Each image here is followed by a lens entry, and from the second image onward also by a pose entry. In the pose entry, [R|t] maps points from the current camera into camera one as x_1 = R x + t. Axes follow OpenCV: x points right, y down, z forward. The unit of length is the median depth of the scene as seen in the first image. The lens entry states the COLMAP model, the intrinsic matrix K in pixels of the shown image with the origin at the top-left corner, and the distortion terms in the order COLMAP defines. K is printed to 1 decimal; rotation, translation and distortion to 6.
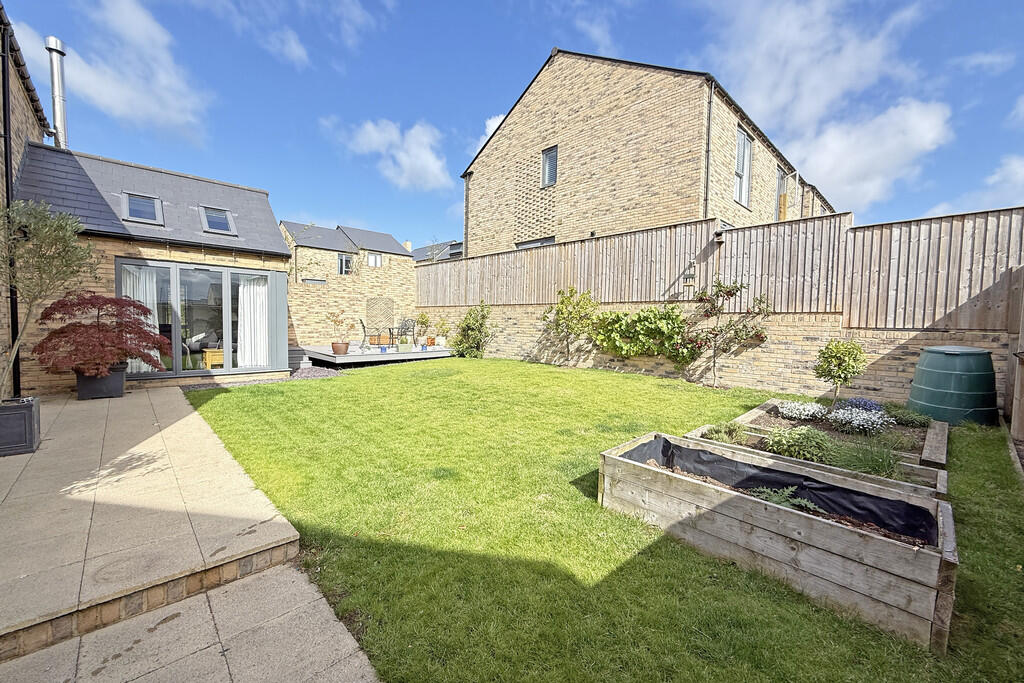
lens RADIAL K [[406.7, 0, 508.5], [0, 406.7, 343.6], [0, 0, 1]] dist [0.001464, -0.000175]
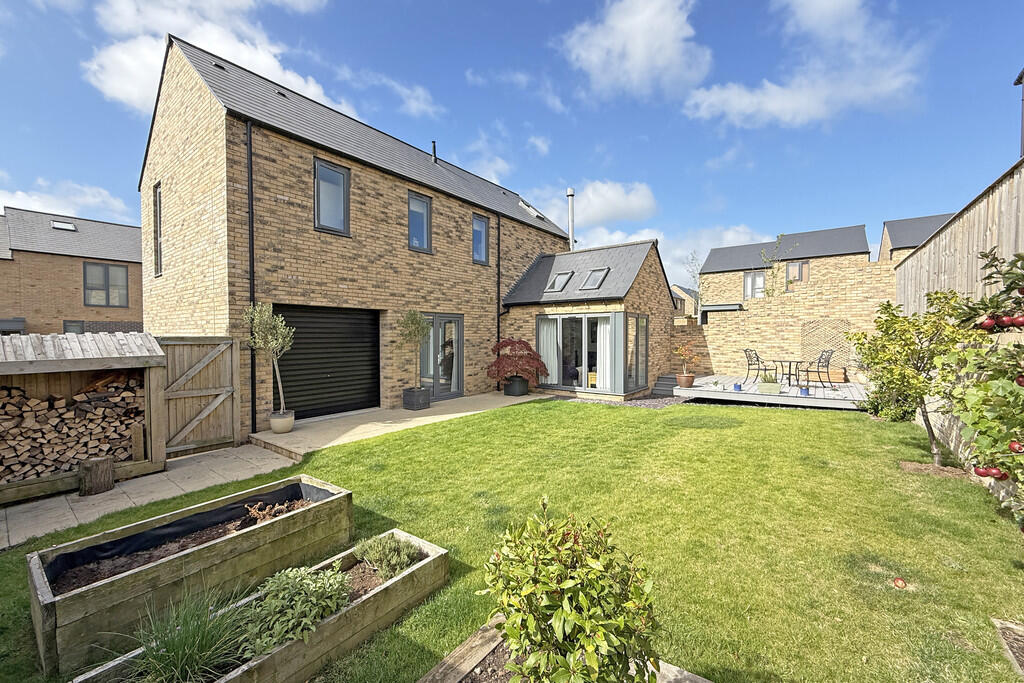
lens RADIAL K [[406.7, 0, 509.2], [0, 406.7, 346.2], [0, 0, 1]] dist [0.001464, -0.000175]
pose [[0.147874, 0.009036, -0.988965, 0.402167], [-0.044777, 0.998994, 0.002432, -0.045535], [0.987992, 0.043923, 0.148130, 0.355804]]
